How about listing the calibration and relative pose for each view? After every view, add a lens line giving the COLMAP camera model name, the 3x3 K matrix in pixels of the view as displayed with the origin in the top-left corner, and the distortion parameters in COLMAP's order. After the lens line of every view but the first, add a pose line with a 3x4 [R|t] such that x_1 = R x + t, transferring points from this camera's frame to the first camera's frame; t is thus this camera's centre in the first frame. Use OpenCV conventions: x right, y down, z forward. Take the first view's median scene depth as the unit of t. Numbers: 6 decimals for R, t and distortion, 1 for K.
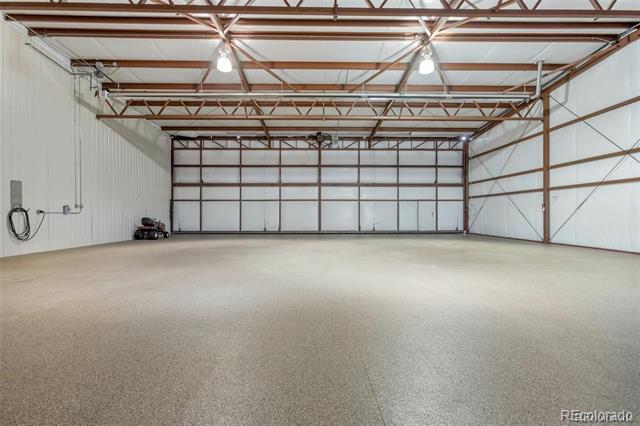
lens RADIAL K [[284.8, 0, 318.9], [0, 284.8, 215.1], [0, 0, 1]] dist [-0.000898, 0.001215]
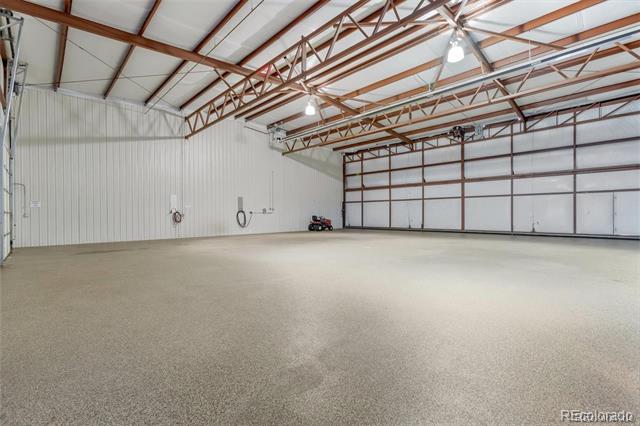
lens RADIAL K [[284.8, 0, 323.0], [0, 284.8, 224.8], [0, 0, 1]] dist [-0.000898, 0.001215]
pose [[0.696567, 0.023209, -0.717116, 0.528025], [0.006444, 0.999234, 0.038600, -0.000602], [0.717463, -0.031508, 0.695884, 0.010379]]
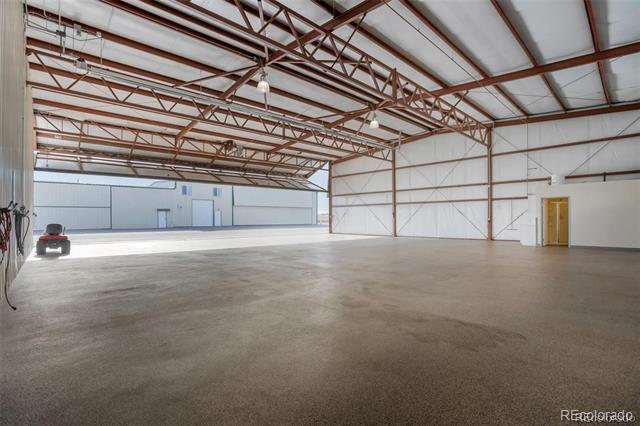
lens RADIAL K [[297.4, 0, 311.0], [0, 297.4, 217.9], [0, 0, 1]] dist [-0.052465, 0.012744]
pose [[0.763692, 0.001629, 0.645579, -0.623798], [0.002450, 0.999982, -0.005422, 0.000046], [-0.645576, 0.005723, 0.763674, -0.007756]]
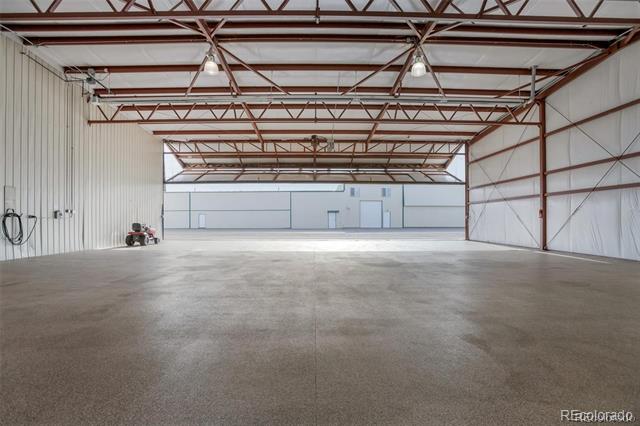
lens RADIAL K [[297.4, 0, 314.9], [0, 297.4, 219.1], [0, 0, 1]] dist [-0.052465, 0.012744]
pose [[0.999940, 0.002424, -0.010704, 0.024139], [-0.002497, 0.999973, -0.006844, 0.000697], [0.010687, 0.006870, 0.999919, -0.000647]]
